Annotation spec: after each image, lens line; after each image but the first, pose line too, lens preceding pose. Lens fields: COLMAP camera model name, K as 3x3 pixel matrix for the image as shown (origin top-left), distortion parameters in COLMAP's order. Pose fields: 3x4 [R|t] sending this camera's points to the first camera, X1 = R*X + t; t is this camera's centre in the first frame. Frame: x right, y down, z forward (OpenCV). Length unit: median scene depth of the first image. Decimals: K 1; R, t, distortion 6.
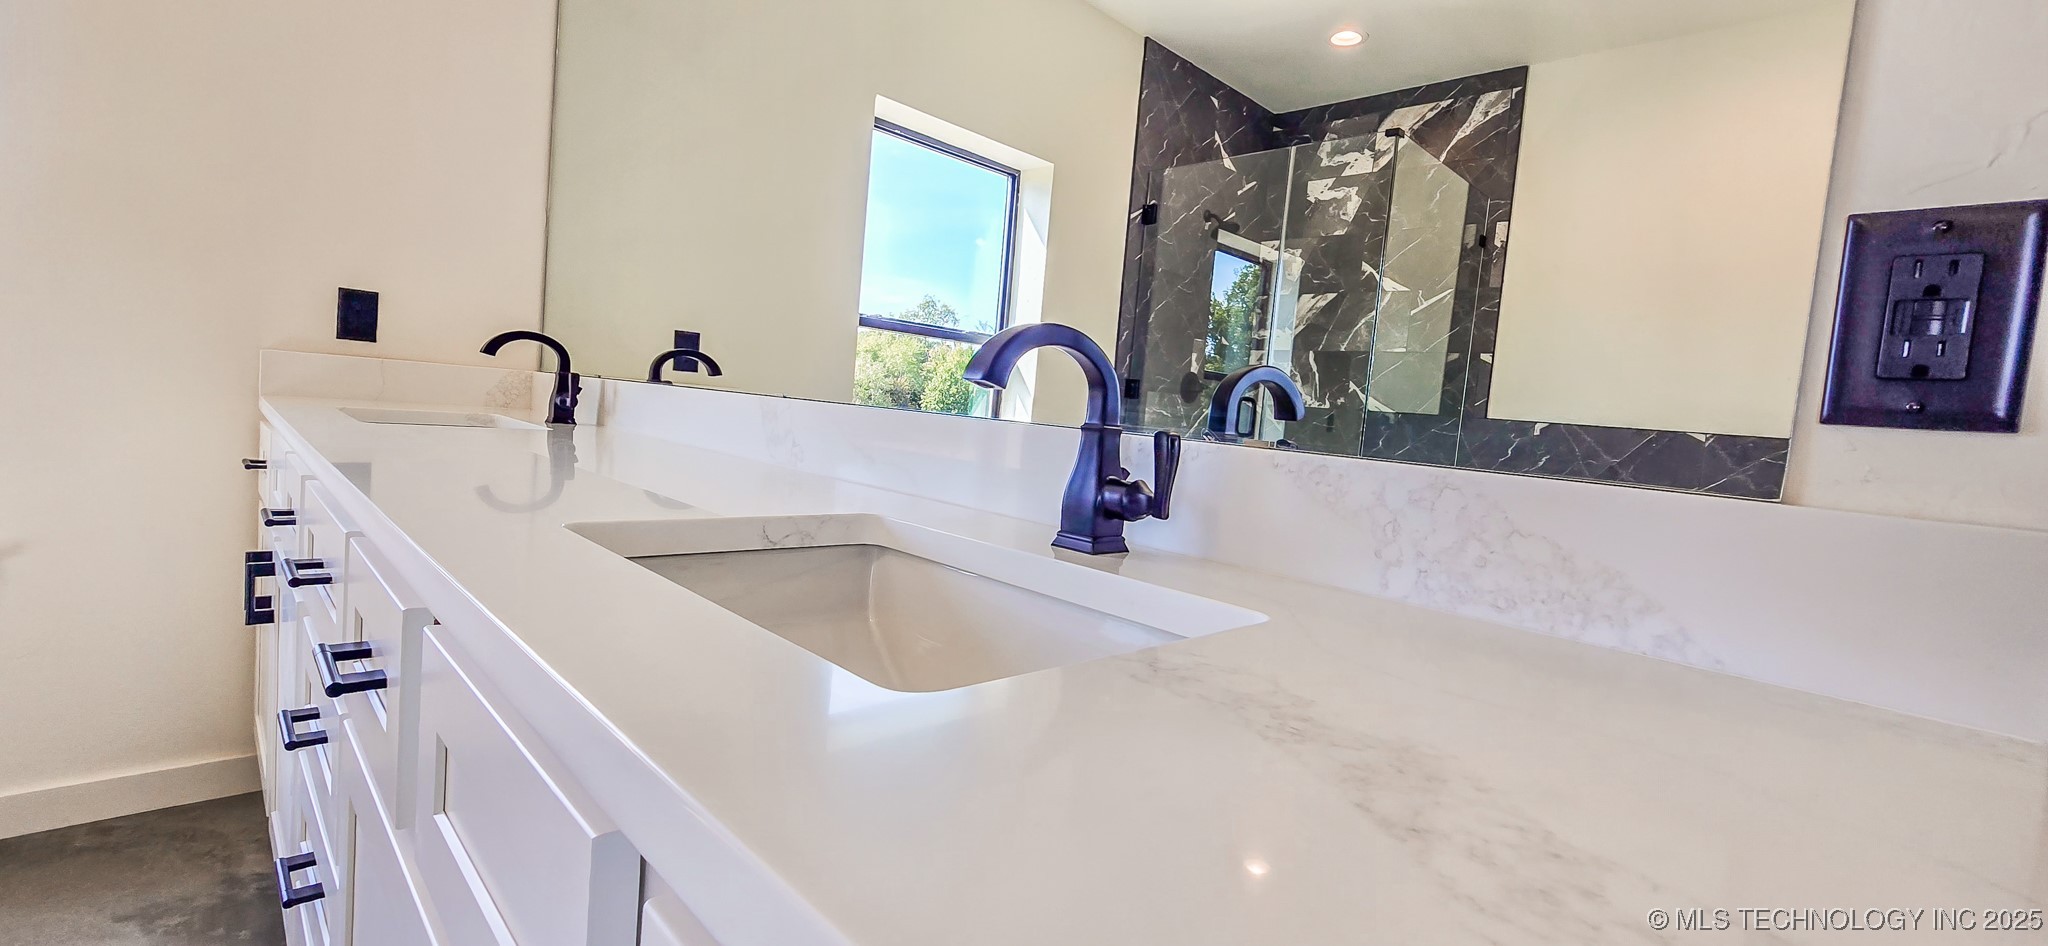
lens RADIAL K [[840.9, 0, 1023.1], [0, 840.9, 468.0], [0, 0, 1]] dist [-0.001388, 0.001284]
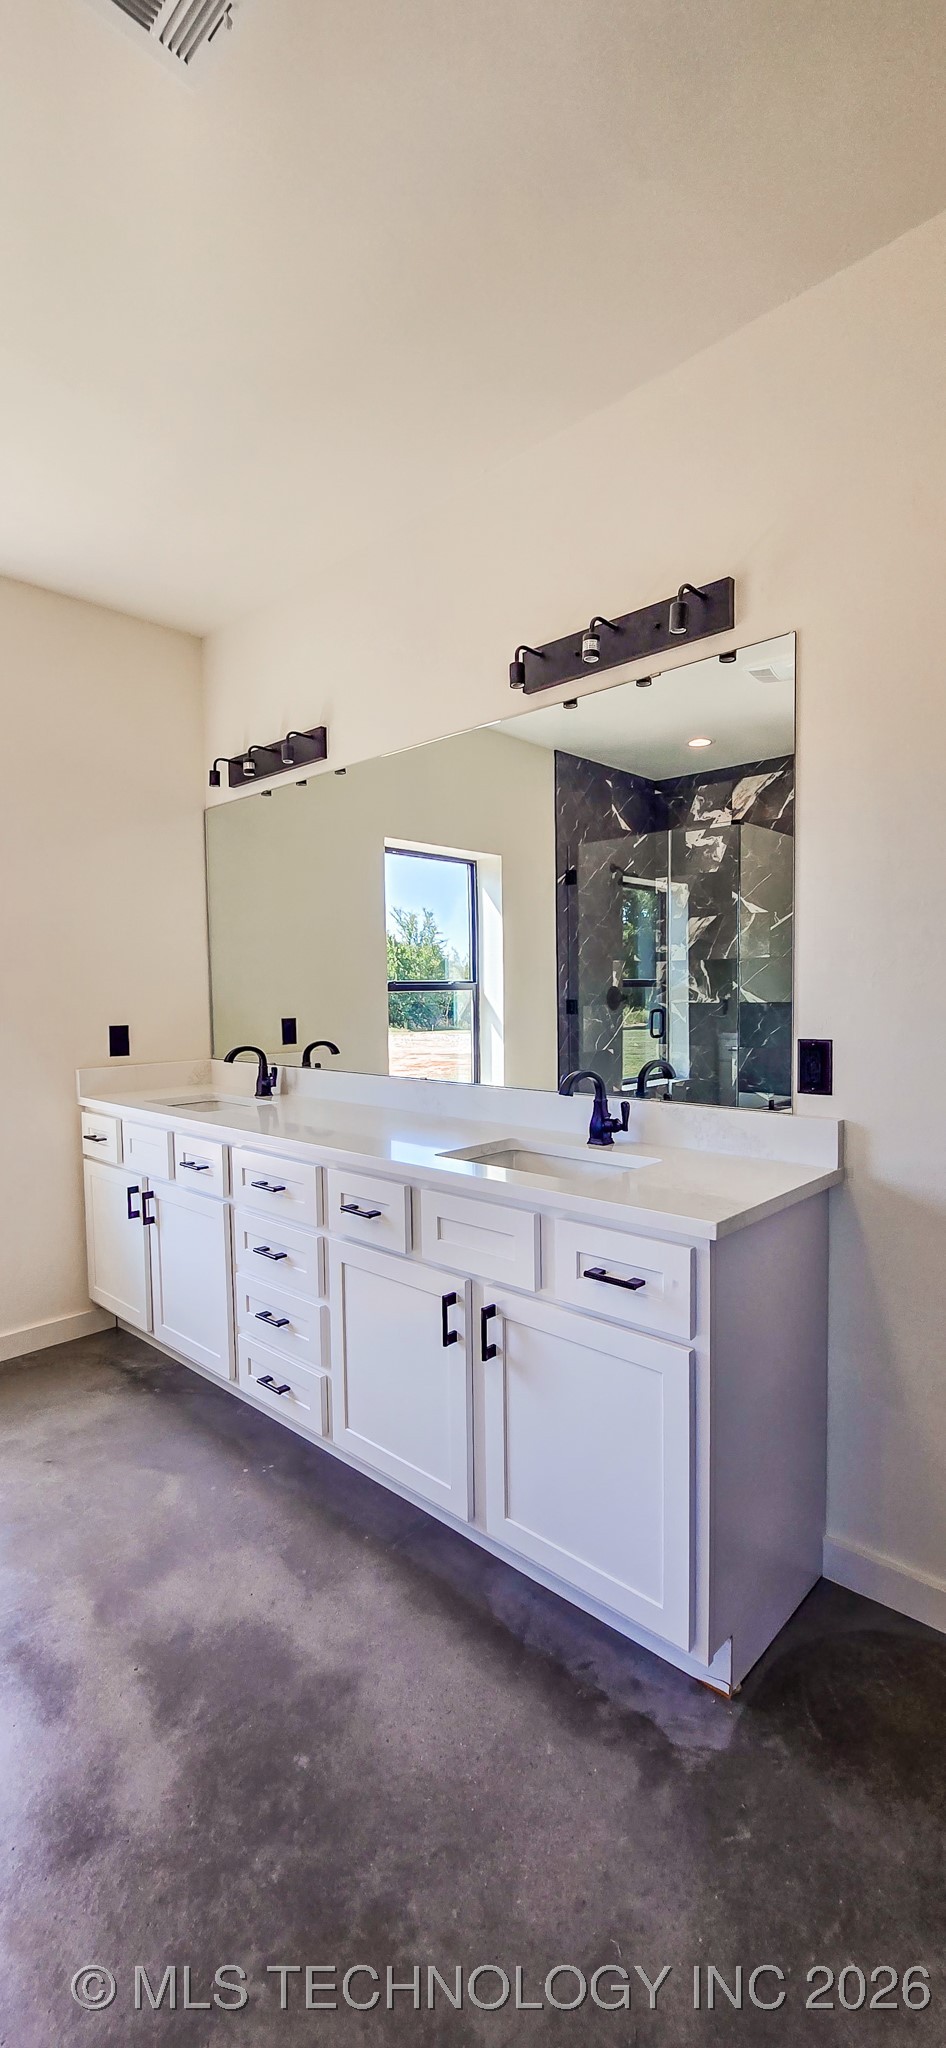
lens RADIAL K [[840.9, 0, 473.7], [0, 840.9, 1027.2], [0, 0, 1]] dist [-0.001388, 0.001284]
pose [[0.994193, -0.102441, 0.032966, -0.071918], [0.103106, 0.994486, -0.019148, -0.050852], [-0.030823, 0.022435, 0.999273, -0.328051]]
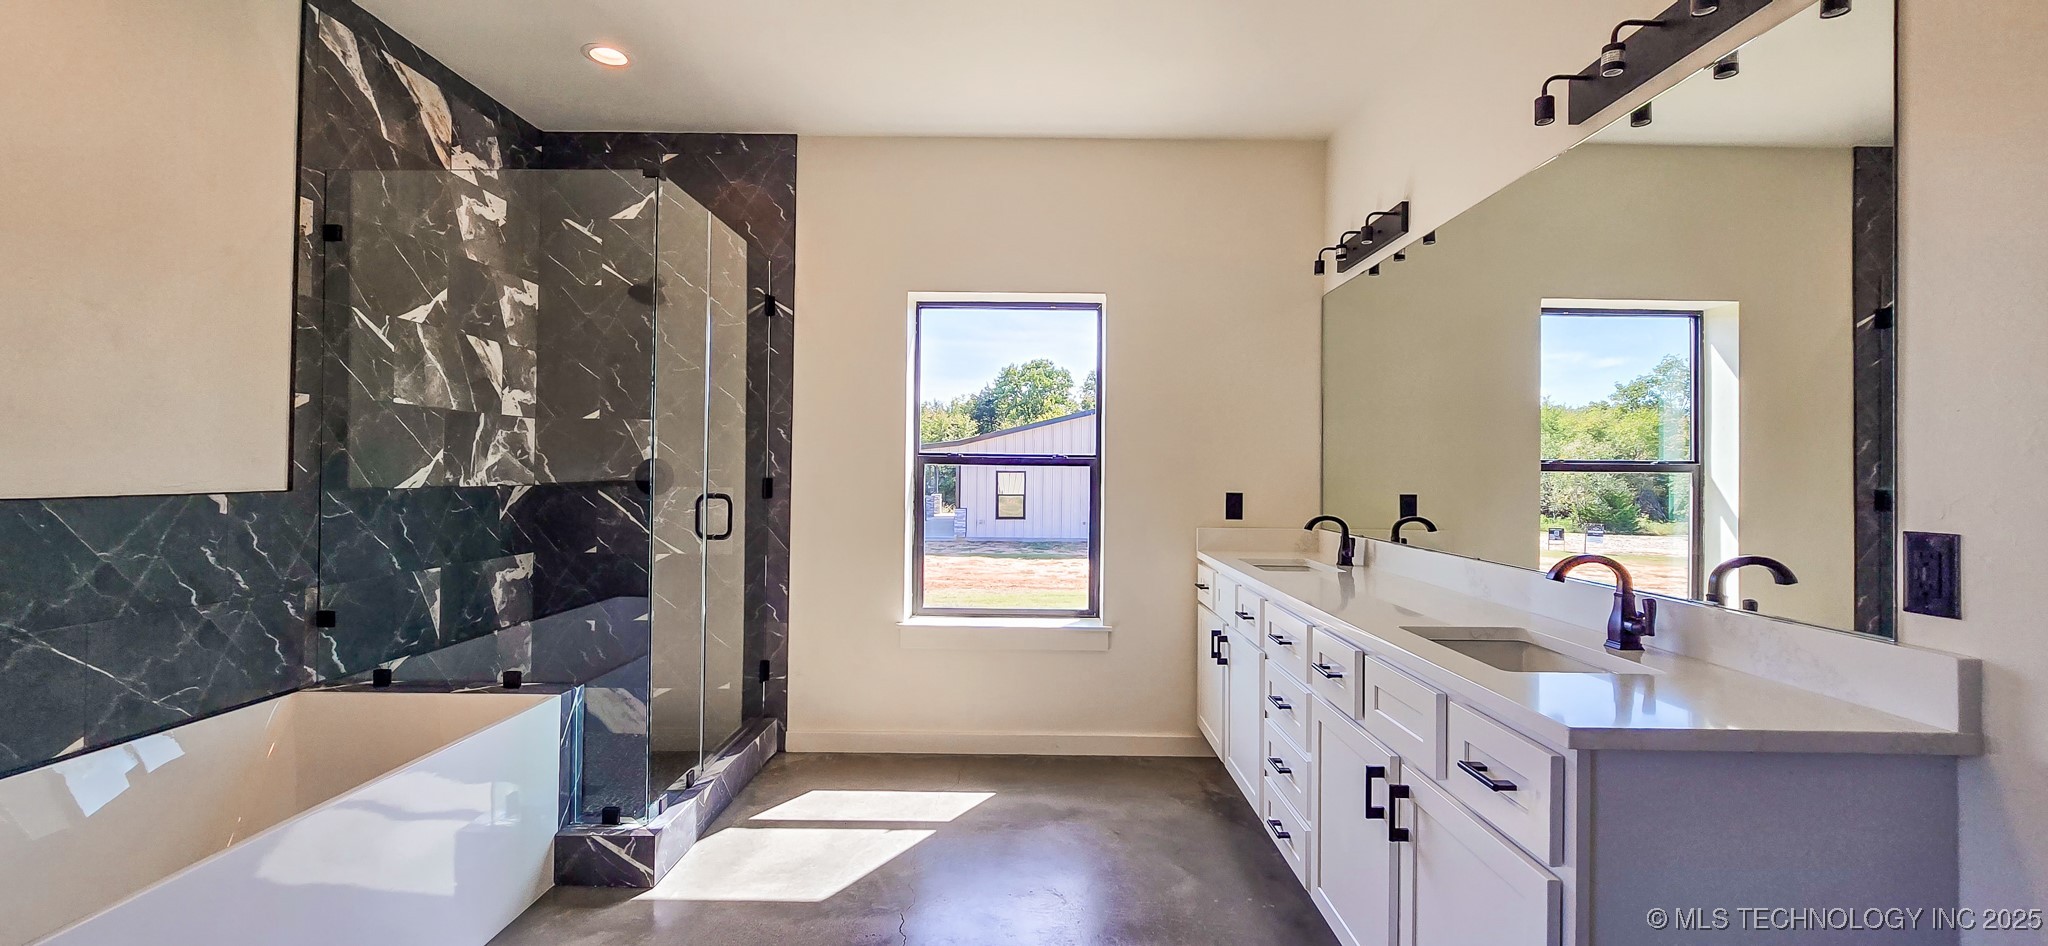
lens RADIAL K [[840.9, 0, 1035.7], [0, 840.9, 458.4], [0, 0, 1]] dist [-0.001388, 0.001284]
pose [[0.716224, -0.089983, -0.692045, 0.102716], [0.001792, 0.991886, -0.127115, -0.023290], [0.697868, 0.089802, 0.710574, -0.326105]]
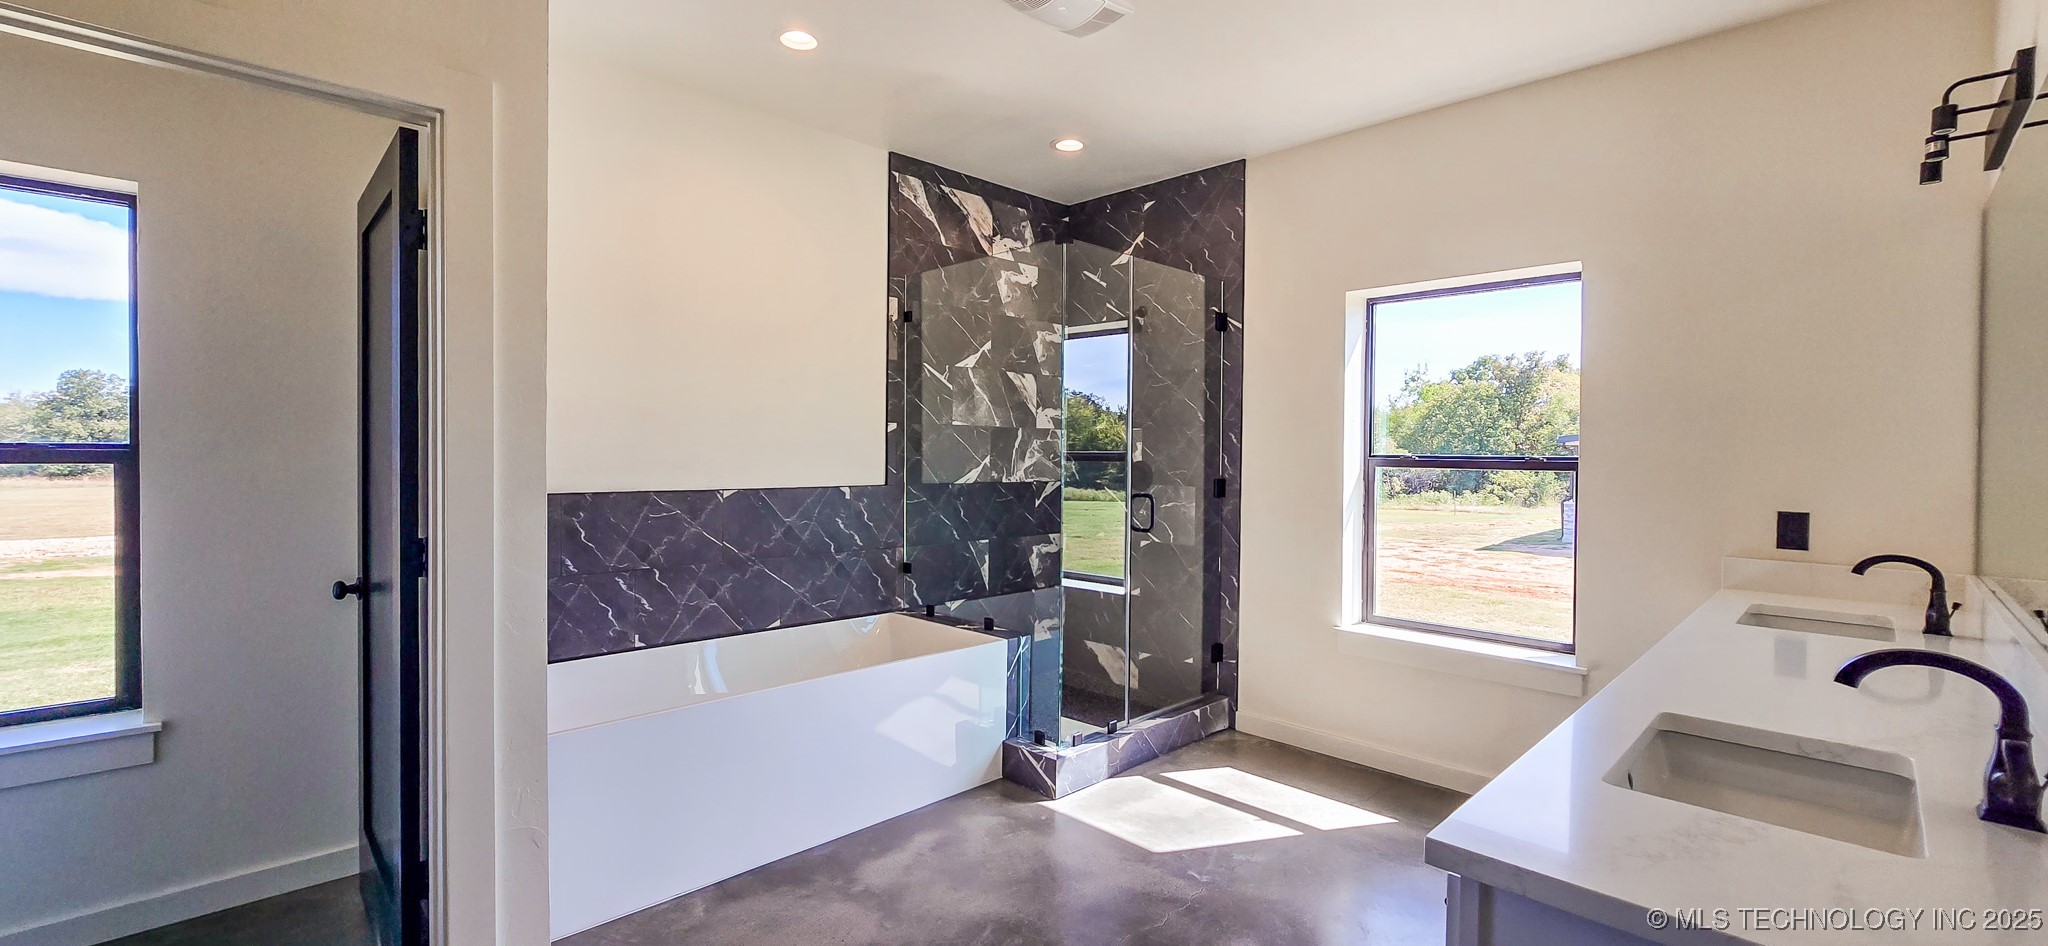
lens RADIAL K [[840.9, 0, 1052.7], [0, 840.9, 463.5], [0, 0, 1]] dist [-0.001388, 0.001284]
pose [[0.031285, -0.072675, -0.996865, 0.255512], [-0.079803, 0.993987, -0.074969, -0.045213], [0.996320, 0.081898, 0.025298, -0.111120]]
